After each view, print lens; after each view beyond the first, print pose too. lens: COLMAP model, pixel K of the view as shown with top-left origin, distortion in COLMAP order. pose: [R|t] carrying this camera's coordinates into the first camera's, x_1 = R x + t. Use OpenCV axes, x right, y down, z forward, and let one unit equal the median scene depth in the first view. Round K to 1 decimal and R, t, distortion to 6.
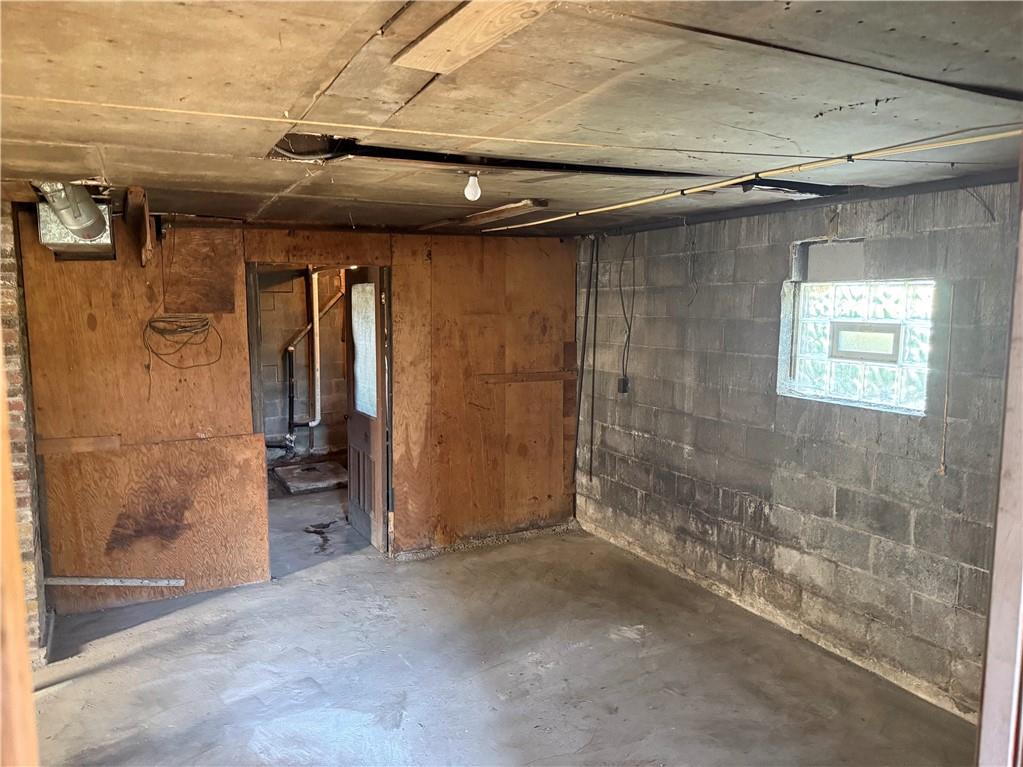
lens RADIAL K [[719.1, 0, 515.0], [0, 719.1, 381.0], [0, 0, 1]] dist [0.058393, -0.065028]
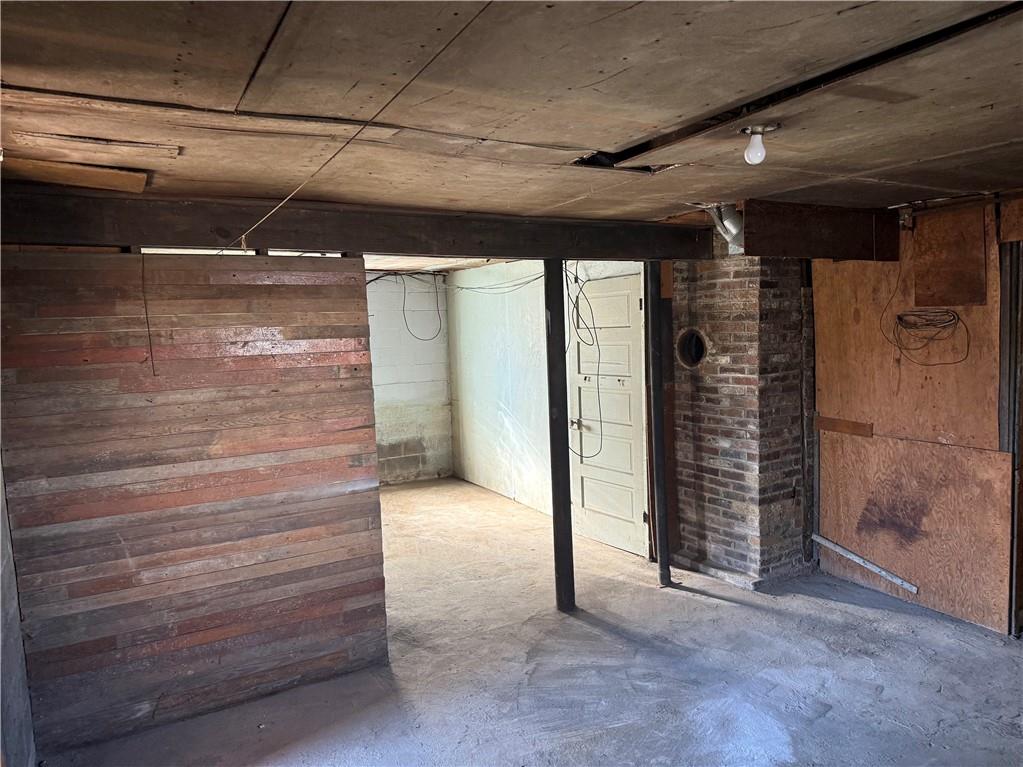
lens RADIAL K [[719.1, 0, 515.0], [0, 719.1, 381.0], [0, 0, 1]] dist [0.058393, -0.065028]
pose [[0.037683, 0.090015, -0.995227, 0.463467], [-0.081634, 0.992883, 0.086712, -0.035249], [0.995950, 0.077977, 0.044763, 0.431180]]
